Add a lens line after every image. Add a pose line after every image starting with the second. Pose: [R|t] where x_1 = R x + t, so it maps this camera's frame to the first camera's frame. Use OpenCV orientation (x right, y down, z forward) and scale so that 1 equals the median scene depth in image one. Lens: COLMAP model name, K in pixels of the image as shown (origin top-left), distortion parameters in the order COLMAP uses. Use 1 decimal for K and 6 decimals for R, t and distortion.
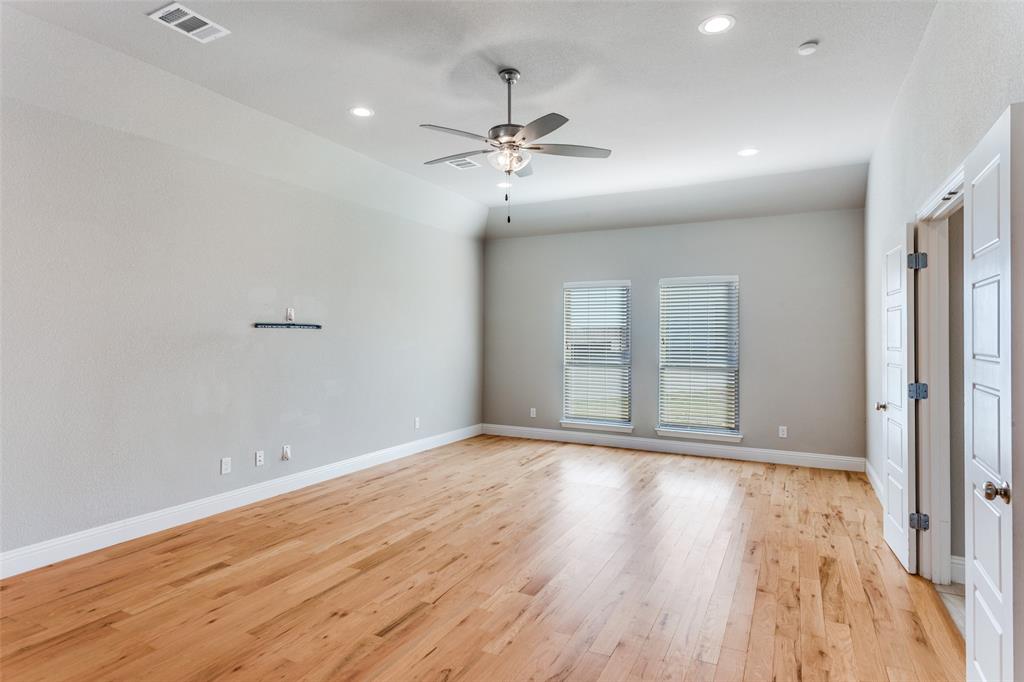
lens RADIAL K [[548.9, 0, 510.6], [0, 548.9, 335.6], [0, 0, 1]] dist [-0.011165, 0.004352]
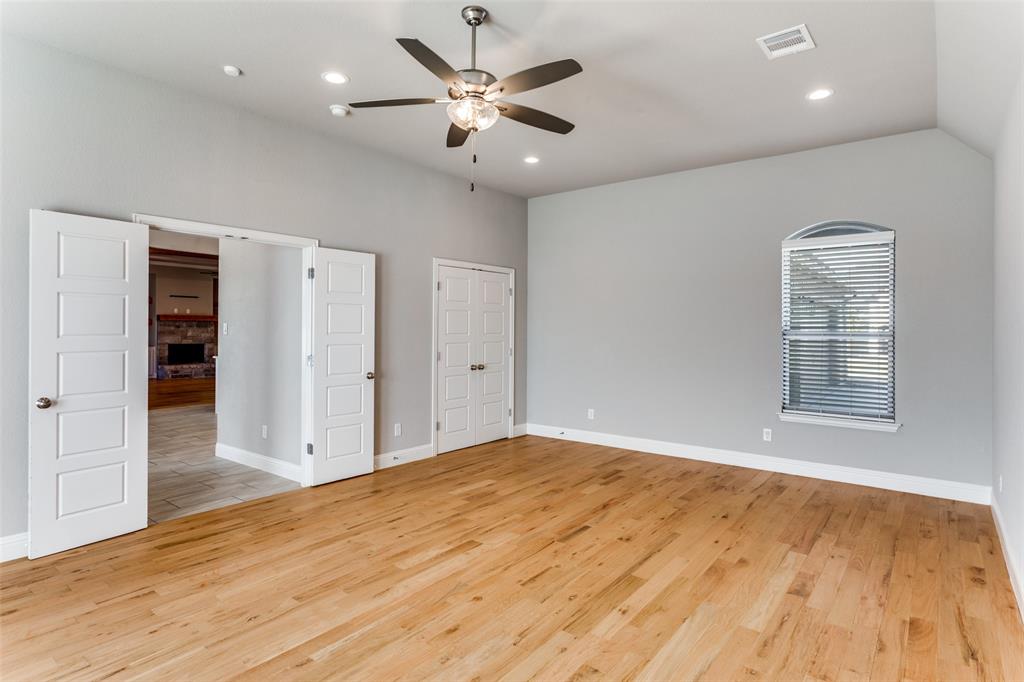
lens RADIAL K [[548.9, 0, 512.8], [0, 548.9, 329.9], [0, 0, 1]] dist [-0.011165, 0.004352]
pose [[-0.982995, -0.013183, 0.183157, -0.236385], [-0.012966, 0.999913, 0.002386, 0.002978], [-0.183172, -0.000030, -0.983081, 1.951905]]
